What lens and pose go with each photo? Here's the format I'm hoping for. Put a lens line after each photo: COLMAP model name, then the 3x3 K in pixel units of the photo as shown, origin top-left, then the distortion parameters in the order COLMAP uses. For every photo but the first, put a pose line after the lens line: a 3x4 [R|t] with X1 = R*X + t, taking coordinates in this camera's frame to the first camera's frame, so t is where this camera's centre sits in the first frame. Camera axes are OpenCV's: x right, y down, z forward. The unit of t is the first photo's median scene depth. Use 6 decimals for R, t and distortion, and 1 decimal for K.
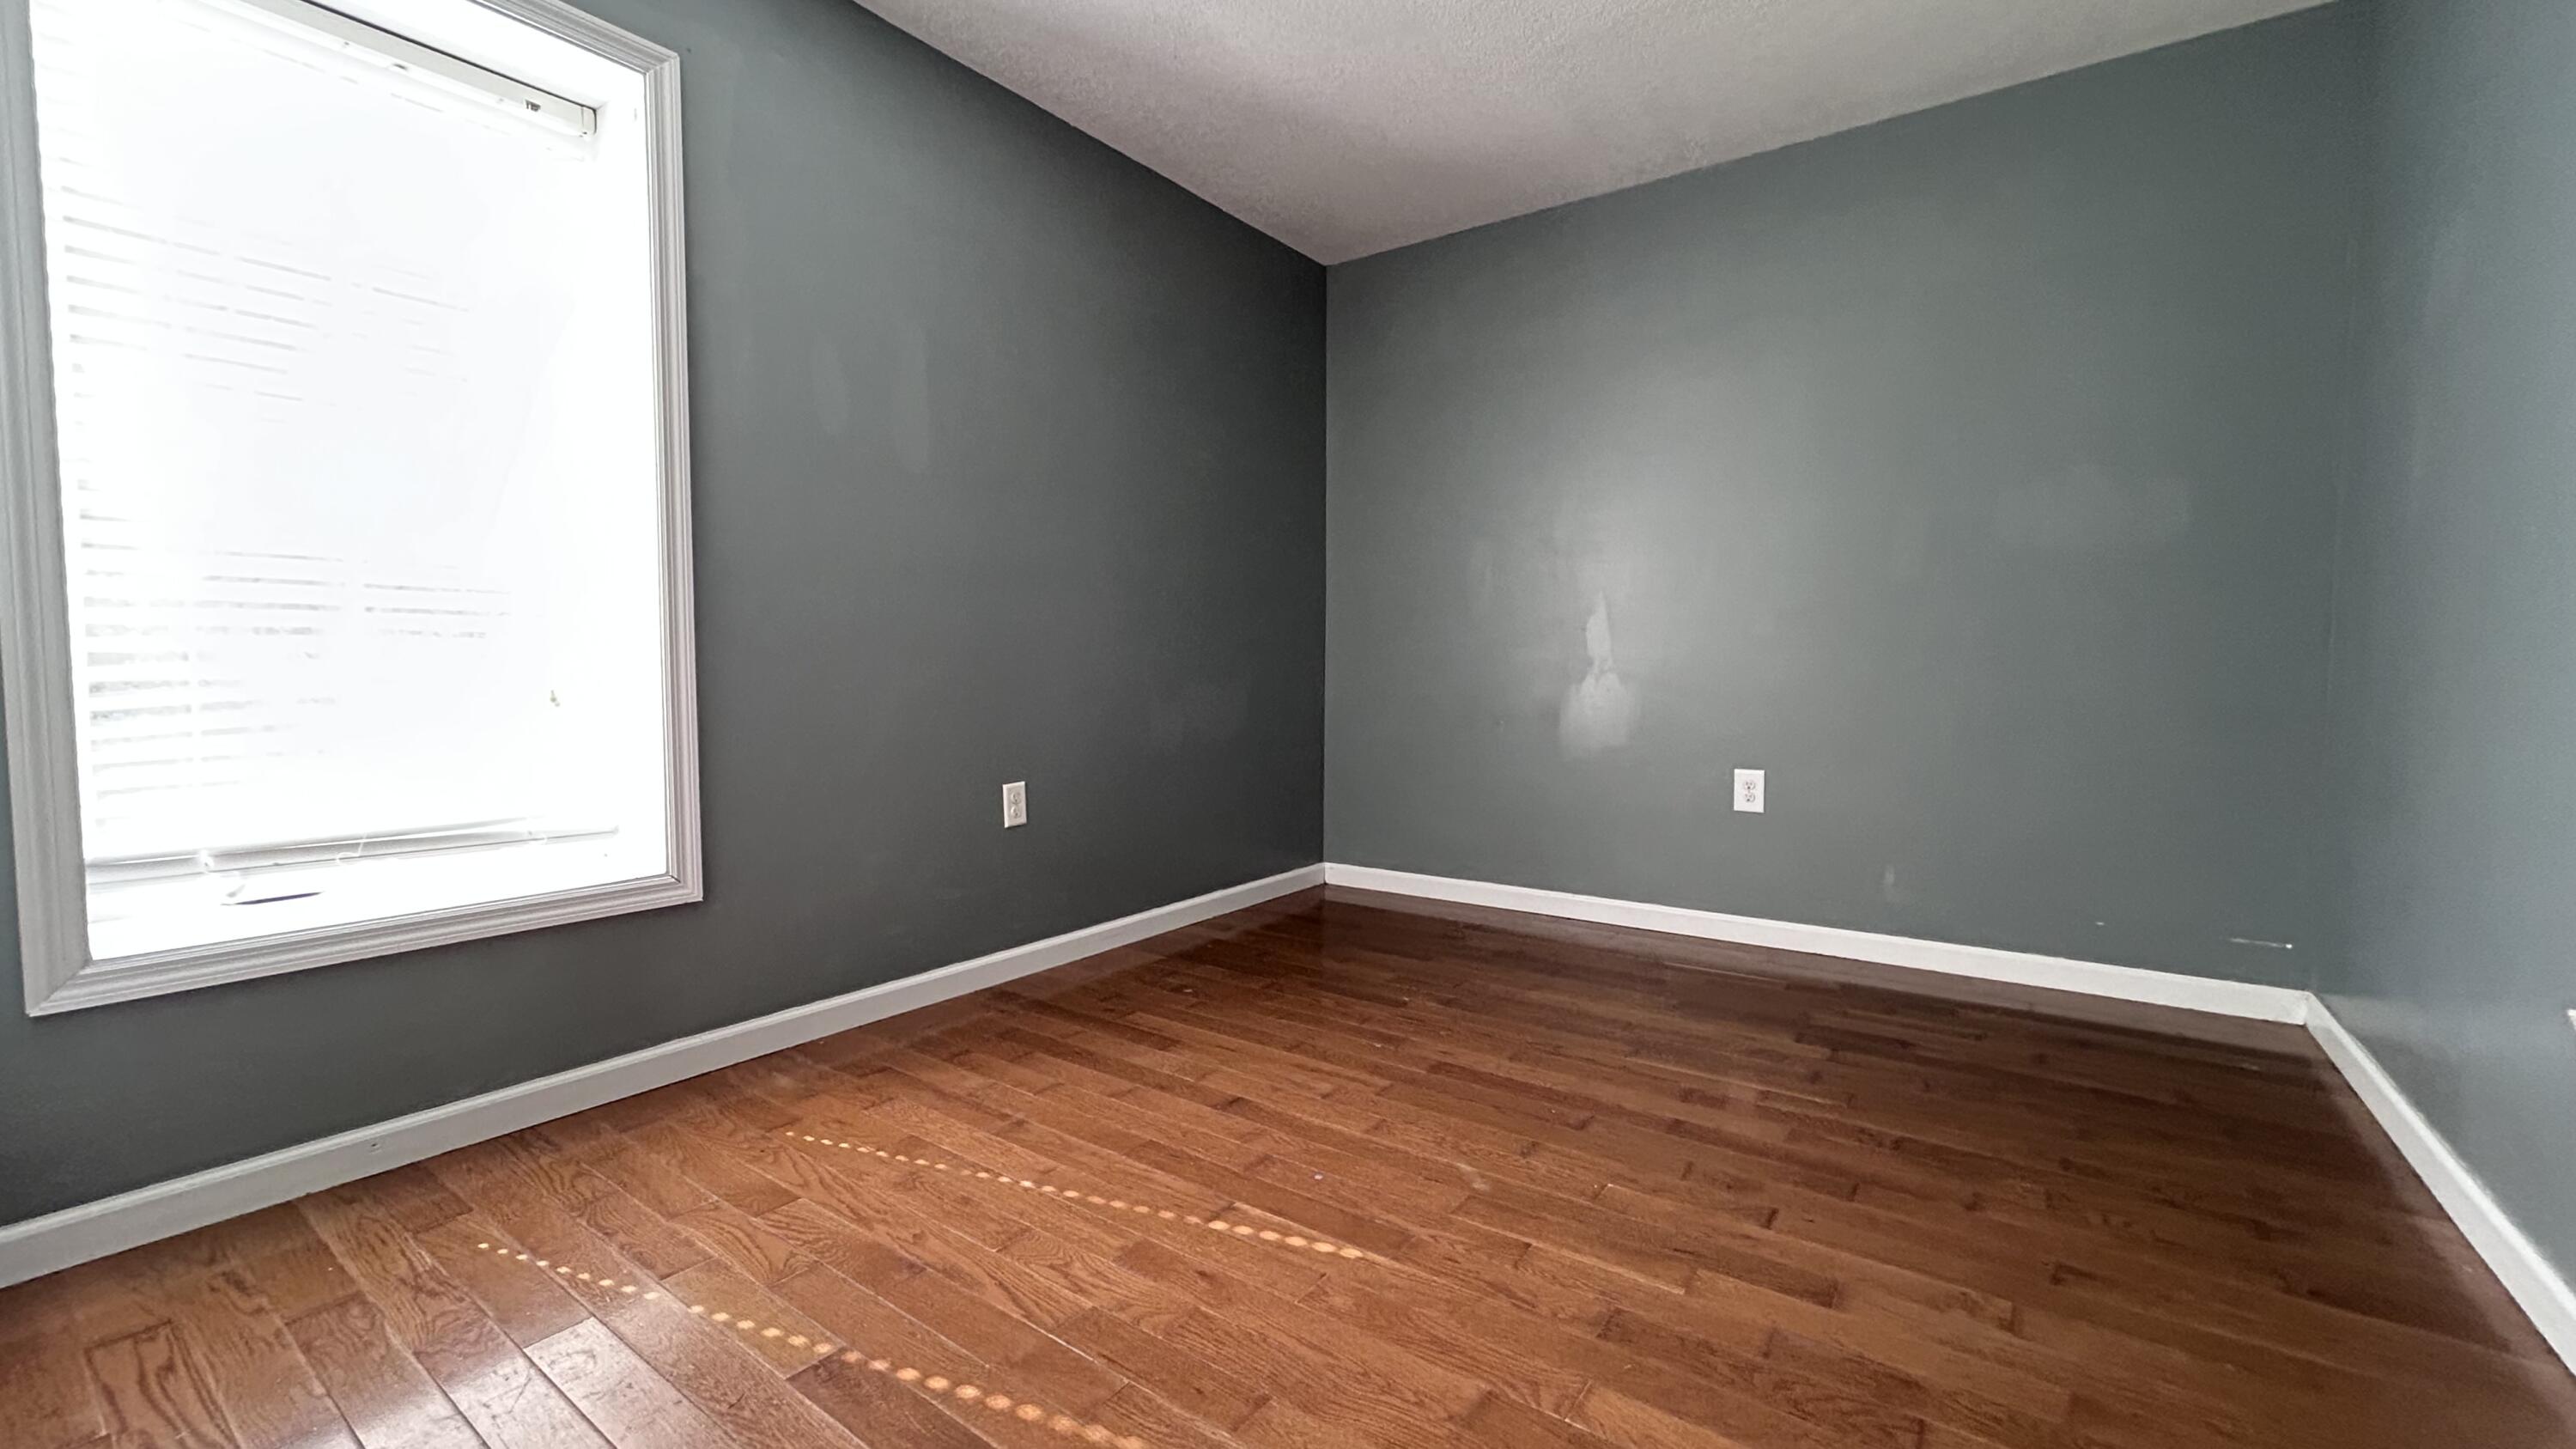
lens RADIAL K [[1037.9, 0, 1288.0], [0, 1037.9, 724.5], [0, 0, 1]] dist [-0.000346, 0.000086]
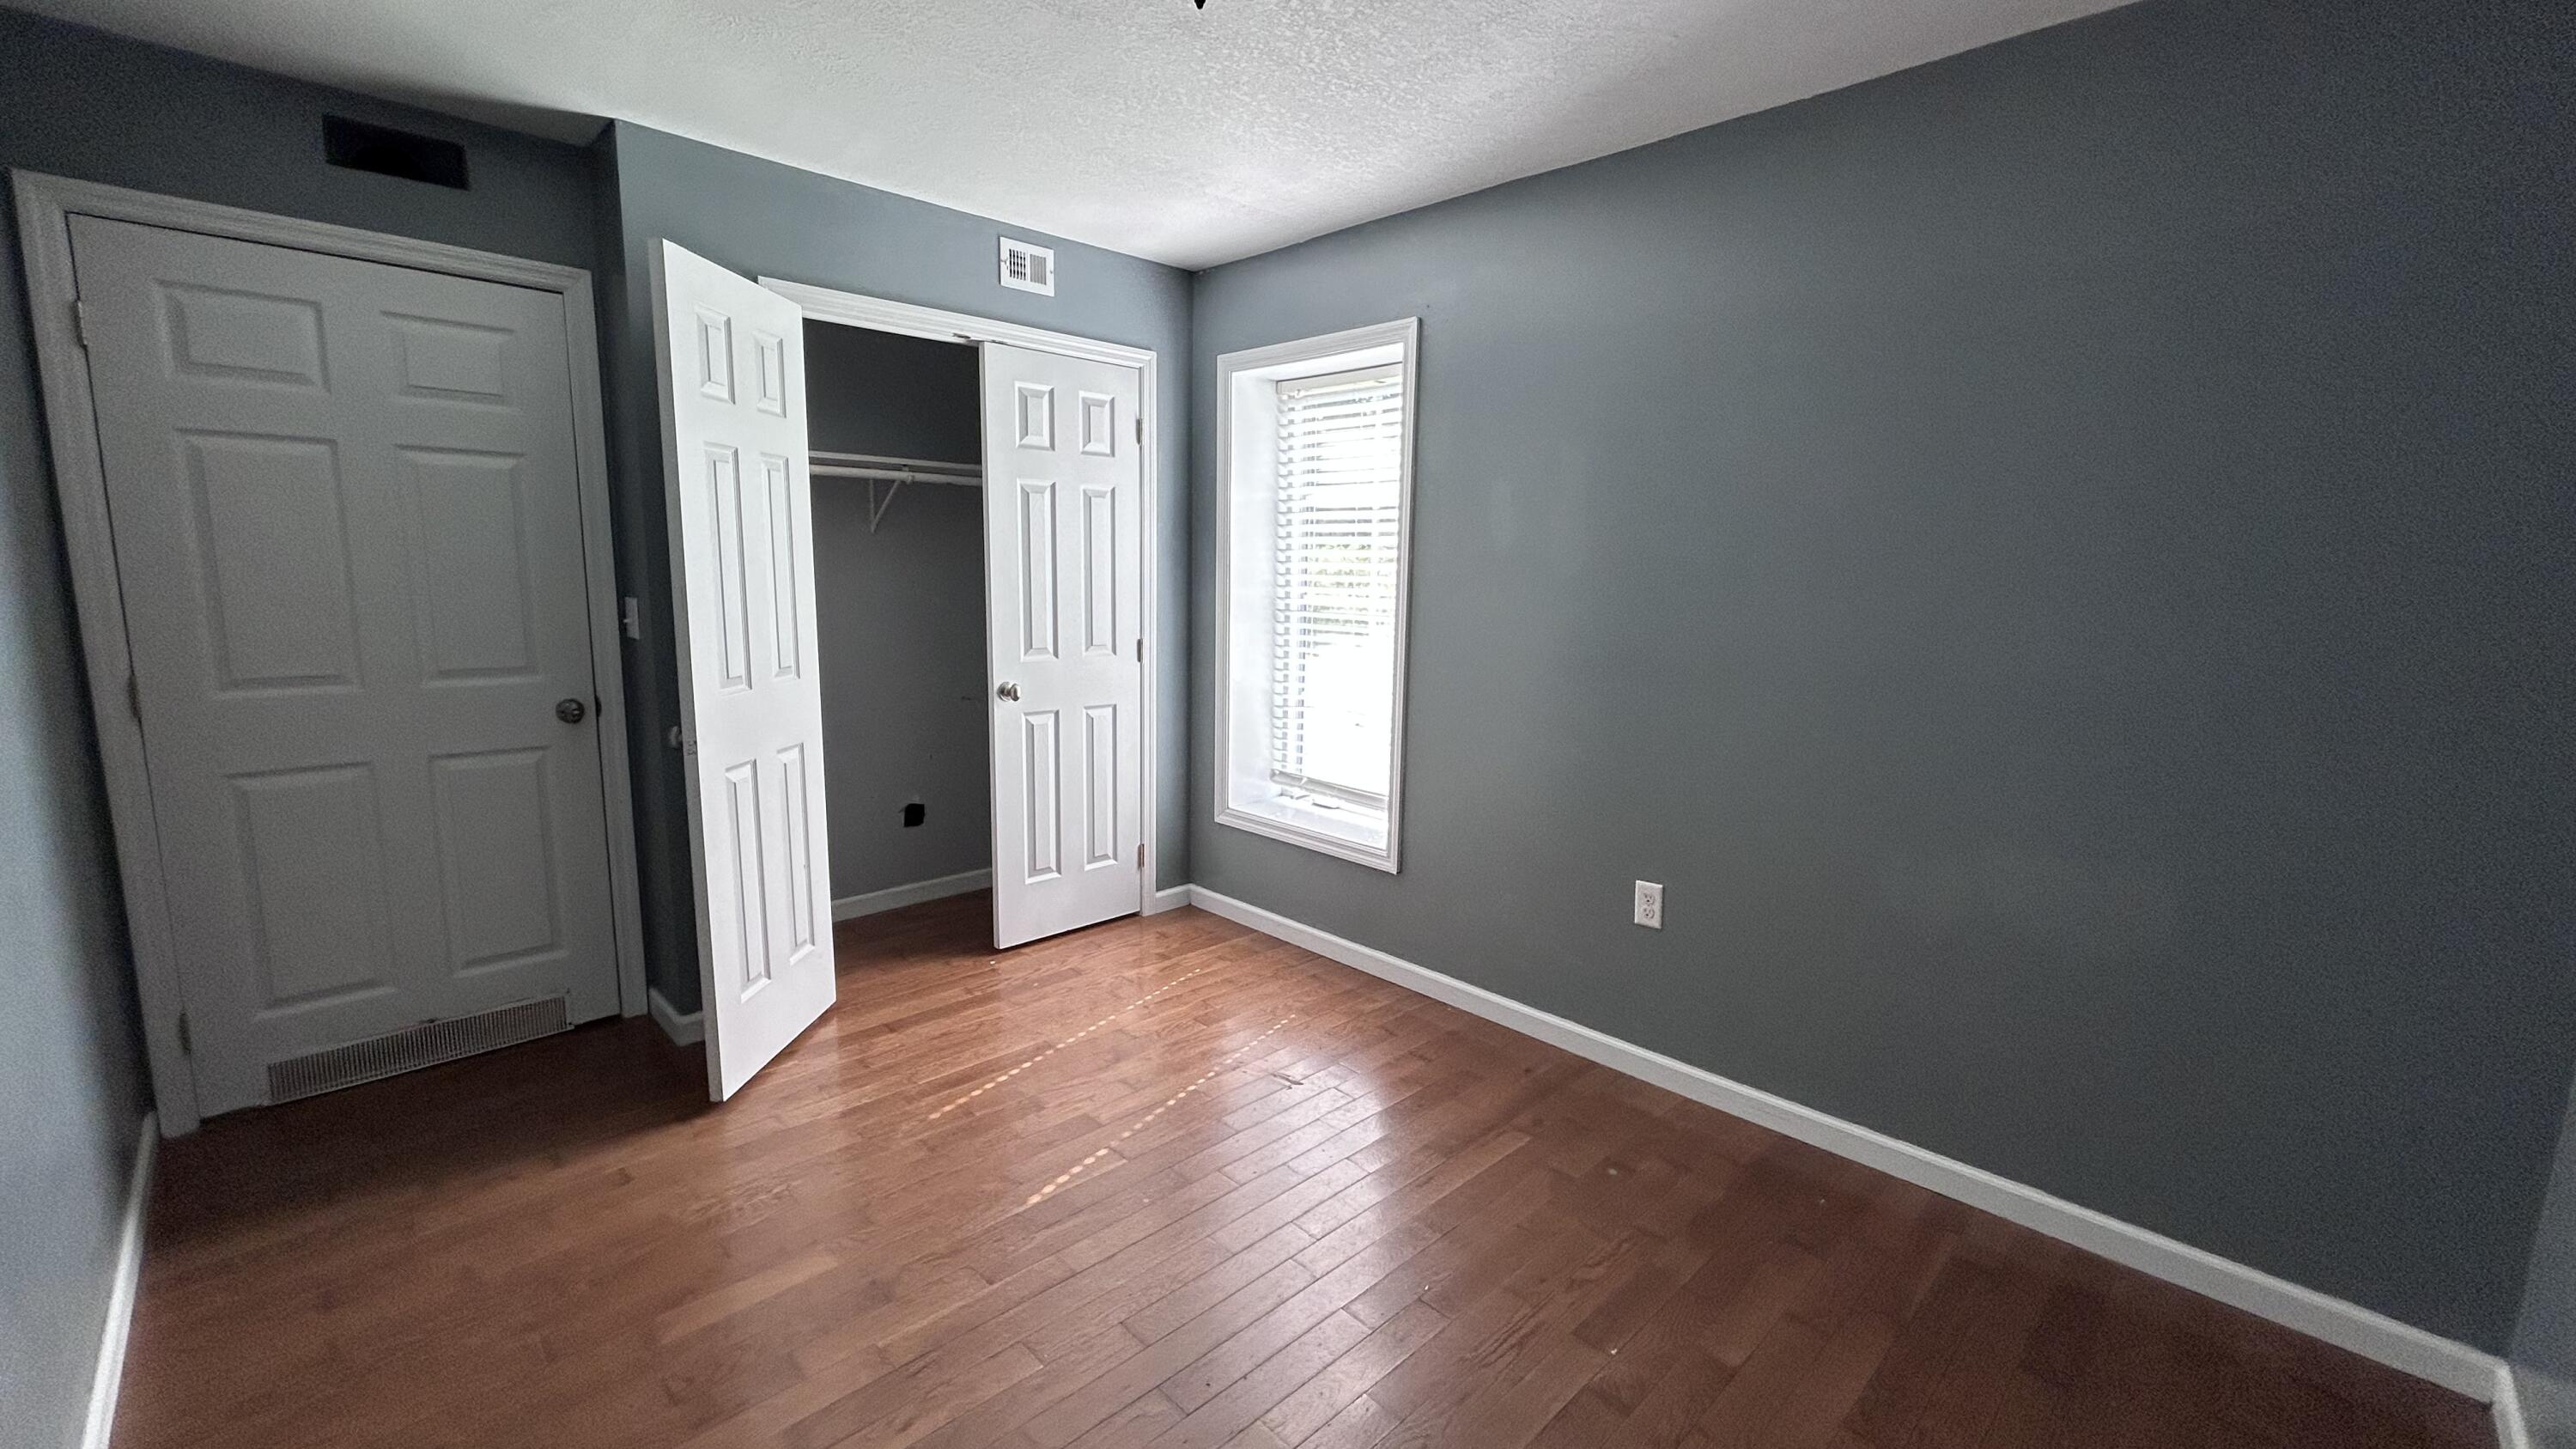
lens RADIAL K [[1037.9, 0, 1288.0], [0, 1037.9, 724.5], [0, 0, 1]] dist [-0.000346, 0.000086]
pose [[-0.185743, 0.139793, -0.972603, 0.761926], [-0.075065, 0.984917, 0.155899, -0.226935], [0.979727, 0.101966, -0.172448, 0.886461]]
